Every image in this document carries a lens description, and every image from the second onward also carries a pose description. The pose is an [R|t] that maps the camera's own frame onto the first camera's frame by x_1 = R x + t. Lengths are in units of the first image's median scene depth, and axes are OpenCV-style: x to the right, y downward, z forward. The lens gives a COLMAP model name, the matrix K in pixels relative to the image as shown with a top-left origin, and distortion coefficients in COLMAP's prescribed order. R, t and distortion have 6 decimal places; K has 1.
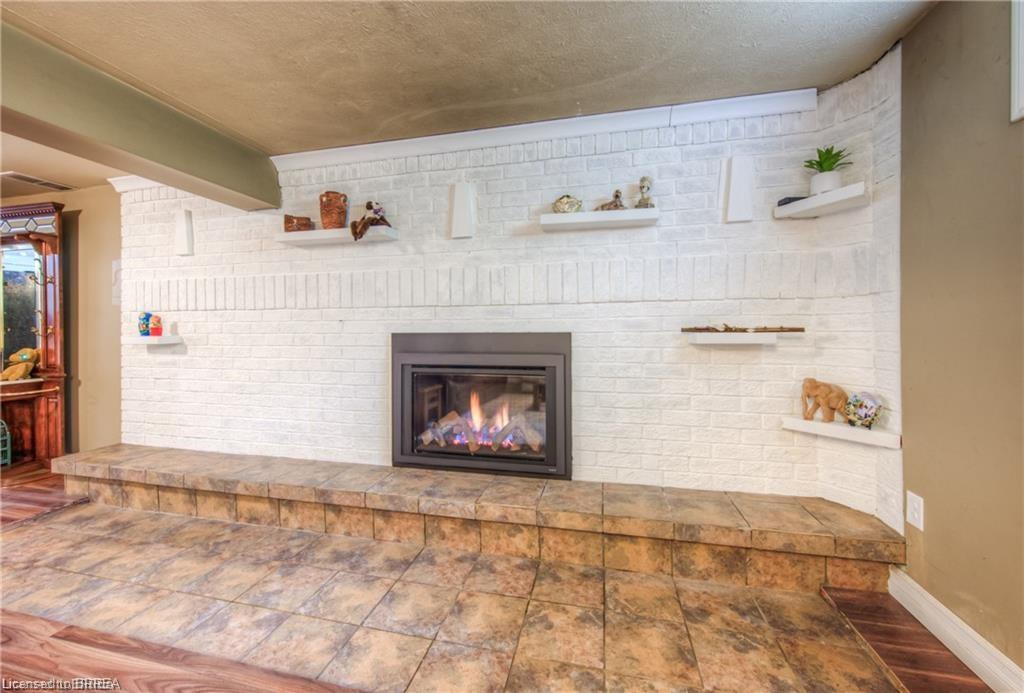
lens RADIAL K [[409.9, 0, 498.9], [0, 409.9, 326.1], [0, 0, 1]] dist [-0.000971, -0.001973]
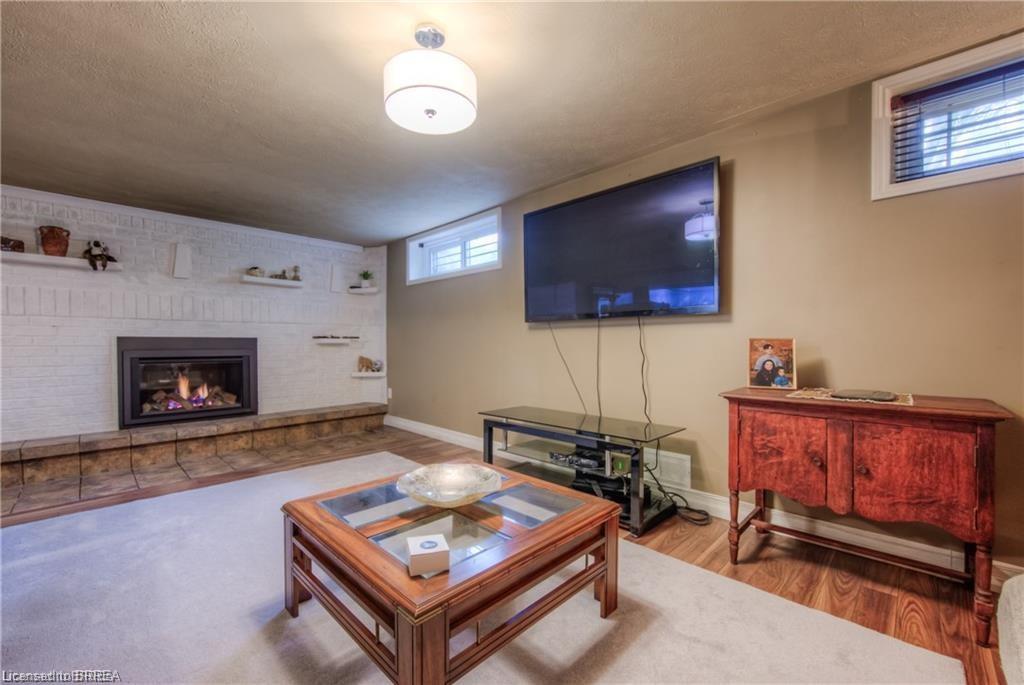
lens RADIAL K [[409.9, 0, 510.6], [0, 409.9, 352.5], [0, 0, 1]] dist [-0.000971, -0.001973]
pose [[0.496708, -0.012844, 0.867823, -0.917297], [-0.003787, 0.999849, 0.016965, 0.048721], [-0.867910, -0.011713, 0.496584, -1.002129]]
